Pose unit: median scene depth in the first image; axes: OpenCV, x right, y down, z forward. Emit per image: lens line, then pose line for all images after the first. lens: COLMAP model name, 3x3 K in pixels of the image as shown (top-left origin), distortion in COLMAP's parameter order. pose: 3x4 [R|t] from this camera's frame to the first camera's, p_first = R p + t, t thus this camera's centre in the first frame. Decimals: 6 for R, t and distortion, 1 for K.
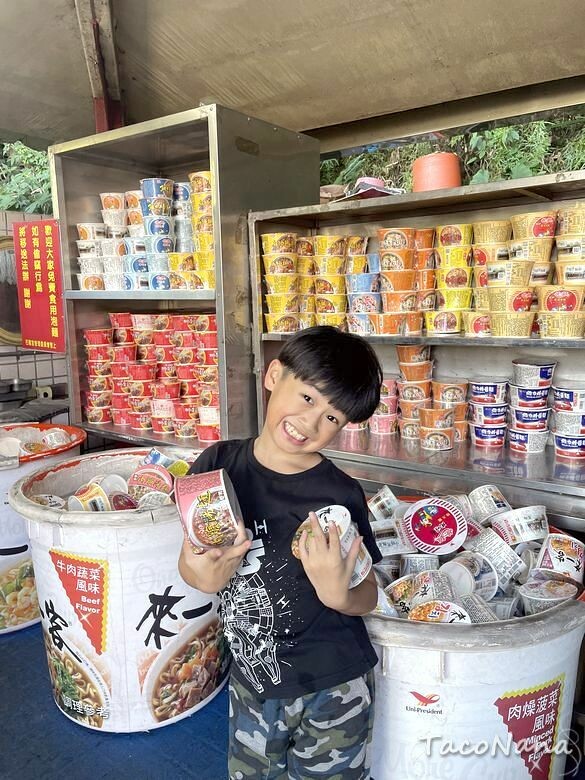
lens RADIAL K [[593.7, 0, 288.6], [0, 593.7, 390.9], [0, 0, 1]] dist [0.044051, -0.053407]
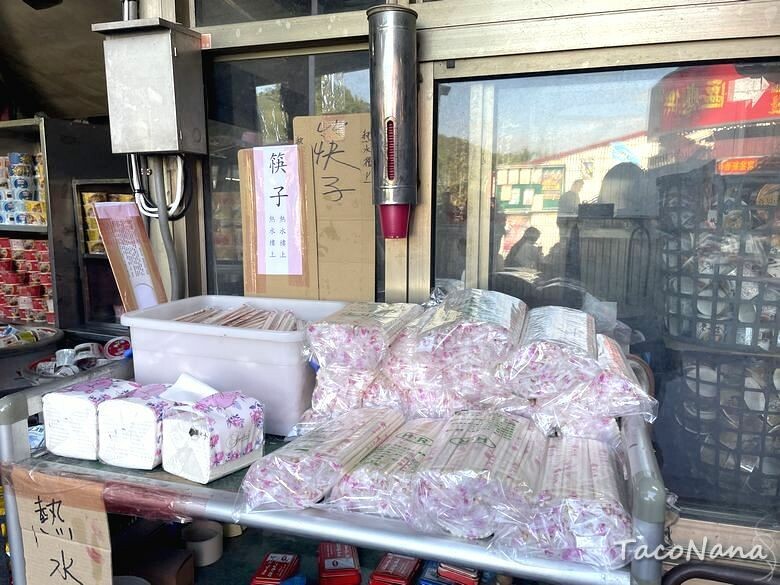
lens RADIAL K [[593.7, 0, 392.4], [0, 593.7, 291.9], [0, 0, 1]] dist [0.044051, -0.053407]
pose [[0.984377, -0.000573, 0.176071, 0.485046], [0.005451, 0.999615, -0.027222, 0.054884], [-0.175987, 0.027757, 0.984001, -0.723274]]
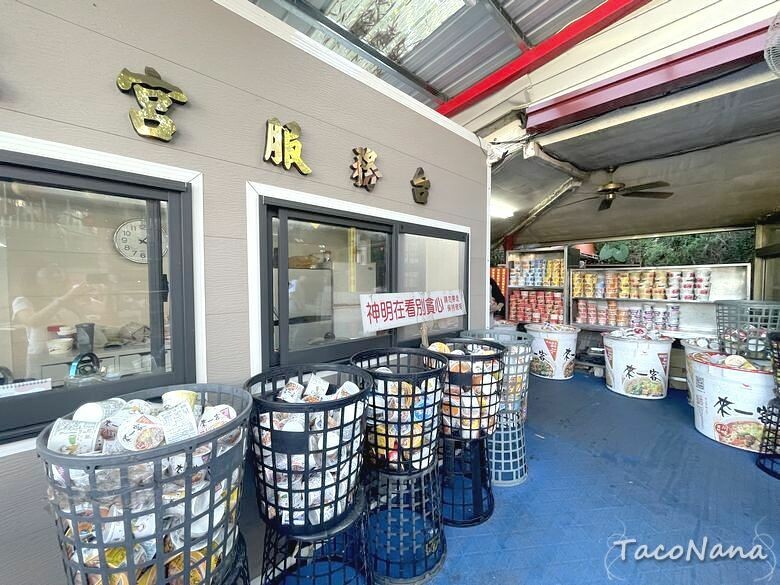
lens RADIAL K [[313.4, 0, 391.3], [0, 313.4, 290.5], [0, 0, 1]] dist [0.002123, -0.000107]
pose [[0.983501, 0.022698, -0.179471, -0.897580], [-0.044549, 0.991933, -0.118681, 0.176626], [0.175329, 0.124718, 0.976578, -1.378873]]
